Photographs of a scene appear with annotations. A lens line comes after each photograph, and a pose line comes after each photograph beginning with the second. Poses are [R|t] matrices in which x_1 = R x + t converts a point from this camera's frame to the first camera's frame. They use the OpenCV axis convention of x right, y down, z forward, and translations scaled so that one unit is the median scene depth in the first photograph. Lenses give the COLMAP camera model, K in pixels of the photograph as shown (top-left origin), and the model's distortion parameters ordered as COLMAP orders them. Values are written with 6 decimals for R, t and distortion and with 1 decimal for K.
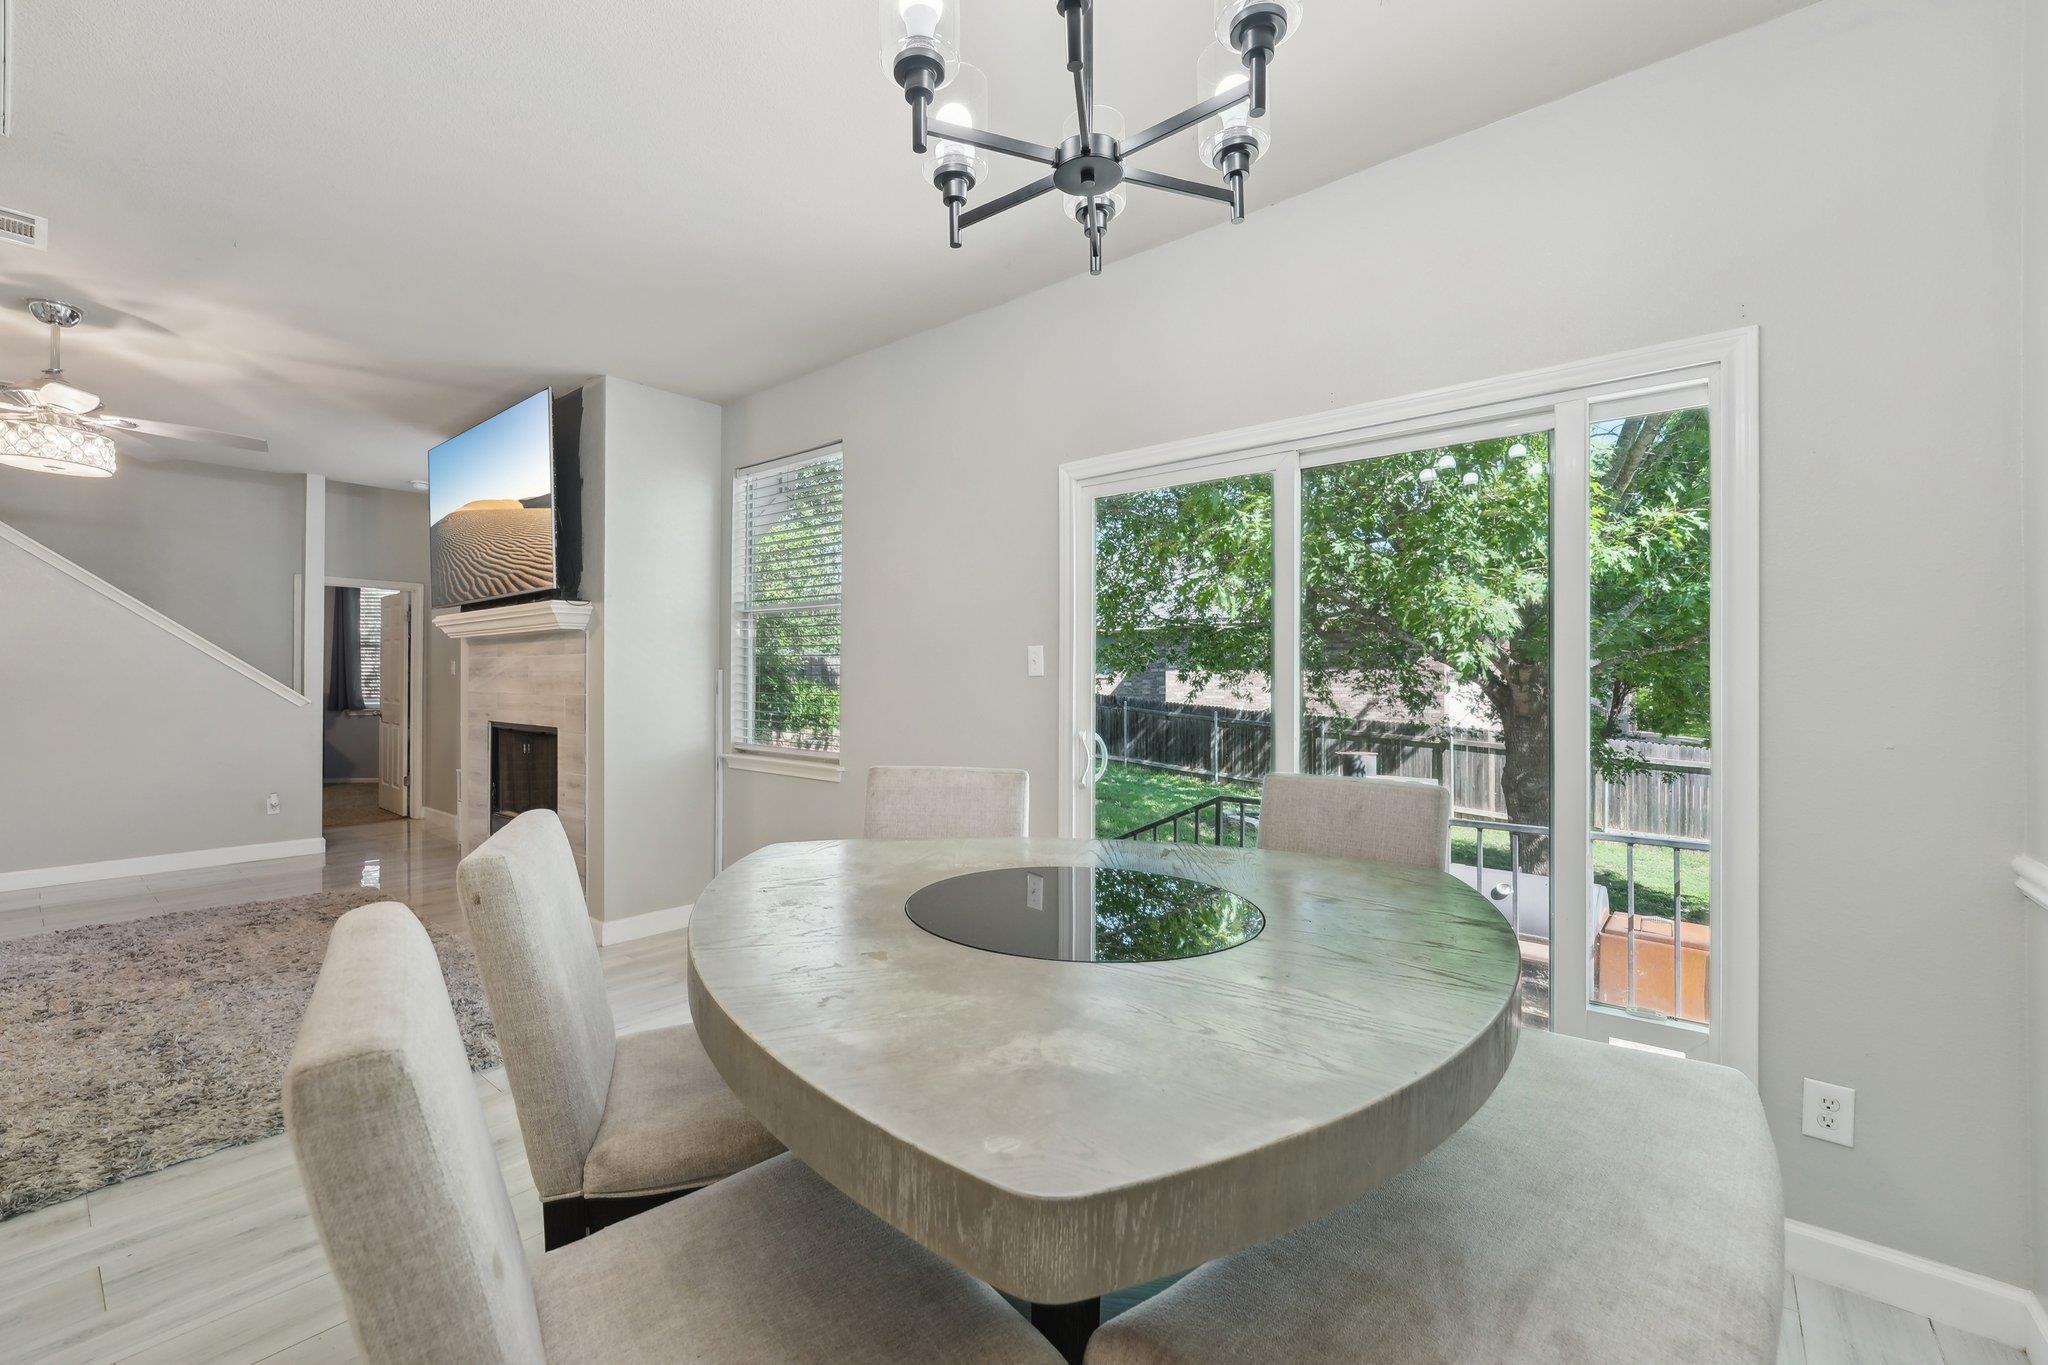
lens RADIAL K [[842.5, 0, 1018.2], [0, 842.5, 678.0], [0, 0, 1]] dist [-0.023461, -0.000216]
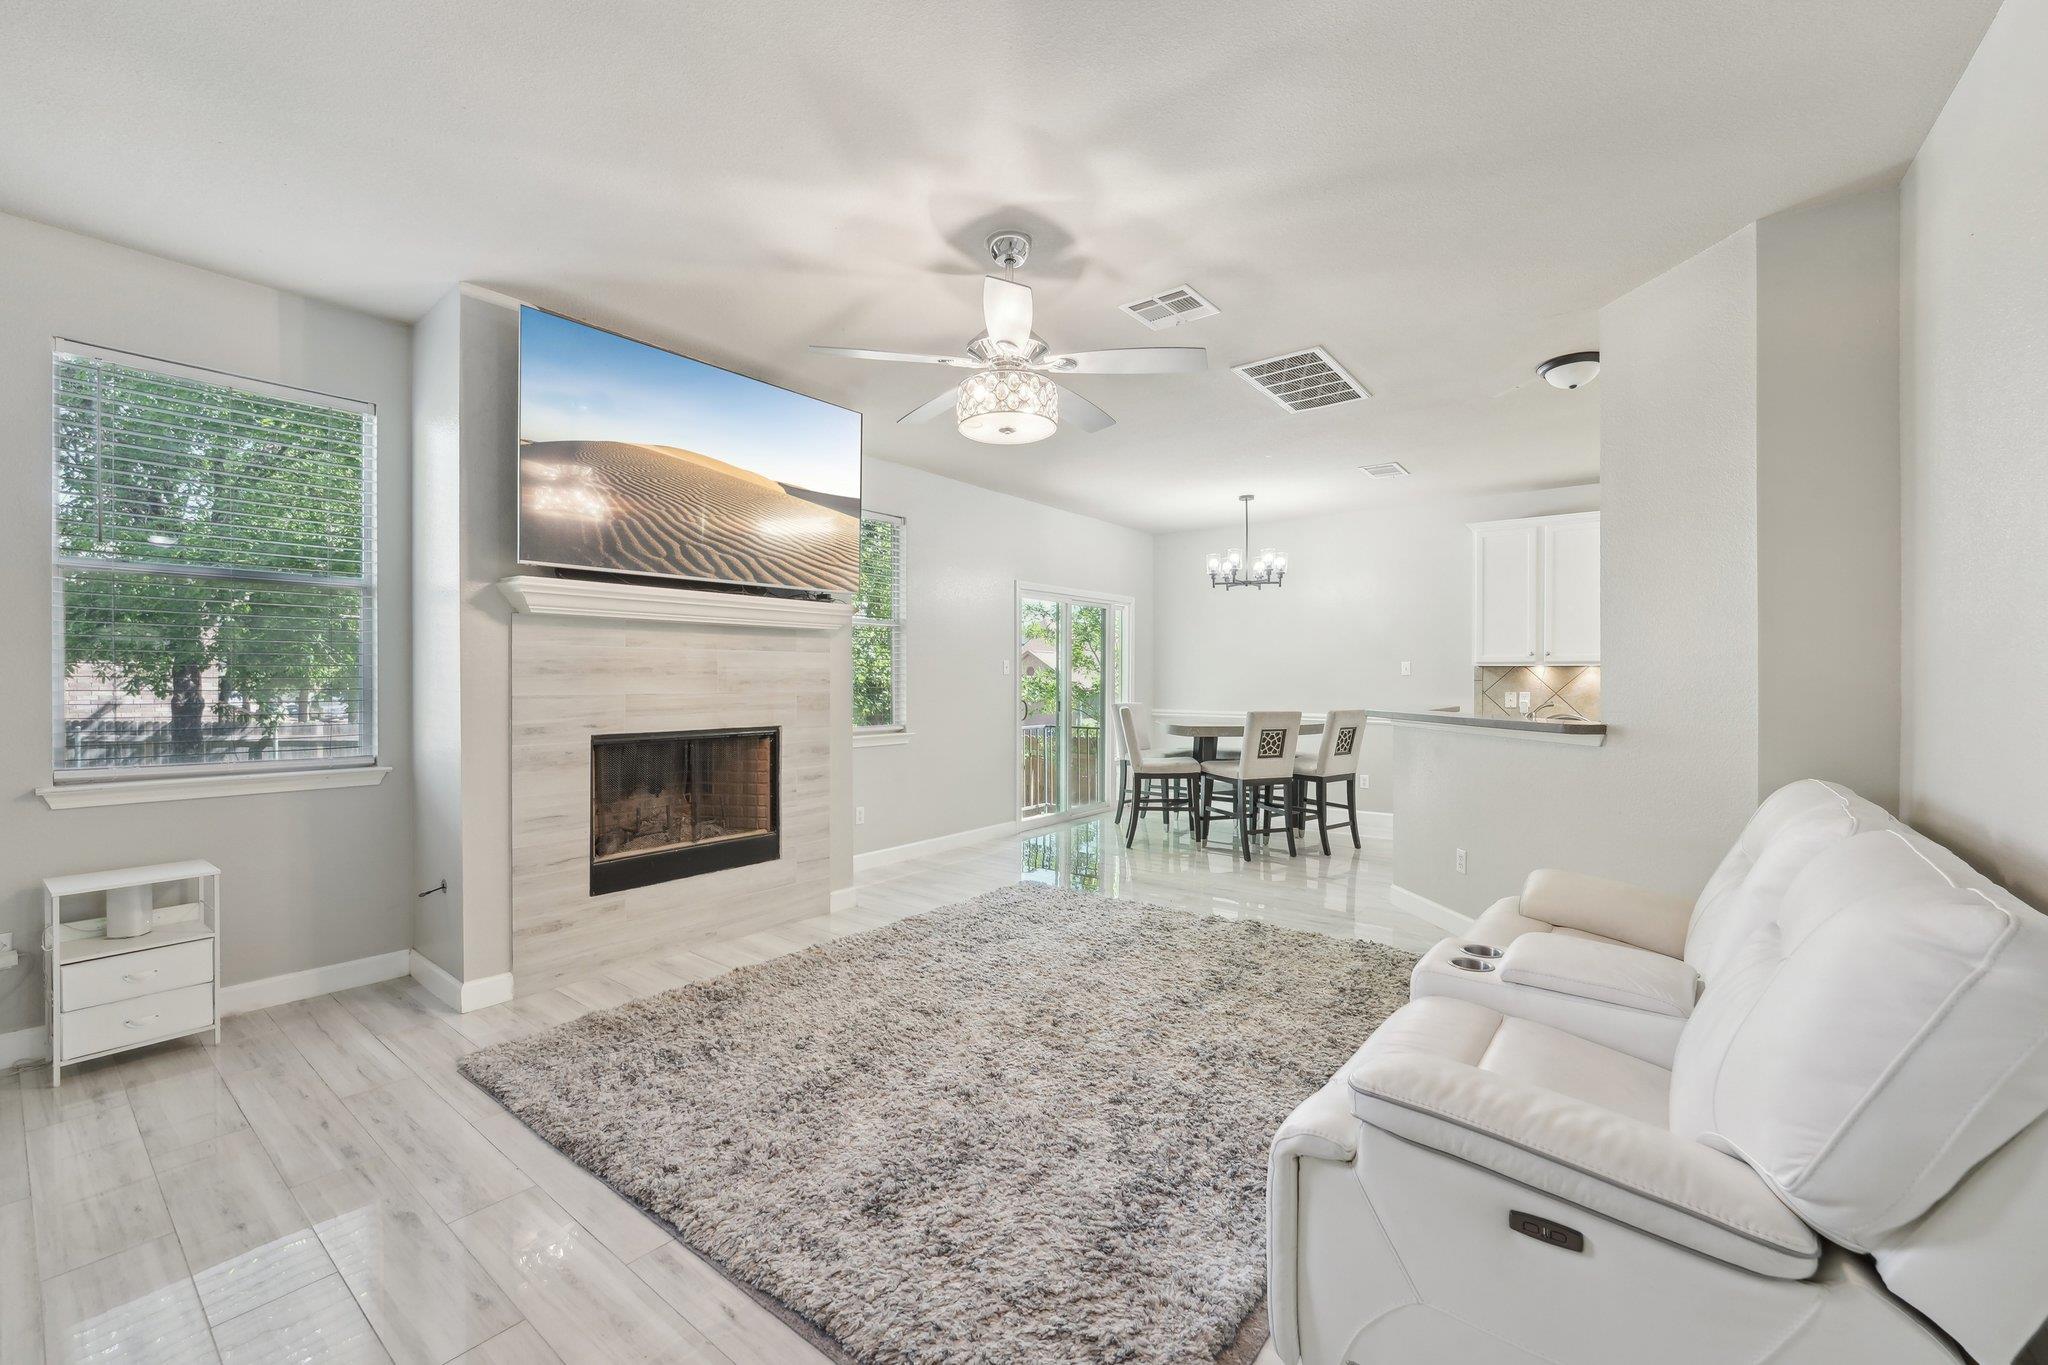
lens RADIAL K [[842.5, 0, 1010.3], [0, 842.5, 676.3], [0, 0, 1]] dist [-0.023461, -0.000216]
pose [[-0.063378, -0.005757, 0.997973, -1.488043], [-0.003287, 0.999979, 0.005560, -0.005125], [-0.997984, -0.002928, -0.063396, 0.759276]]
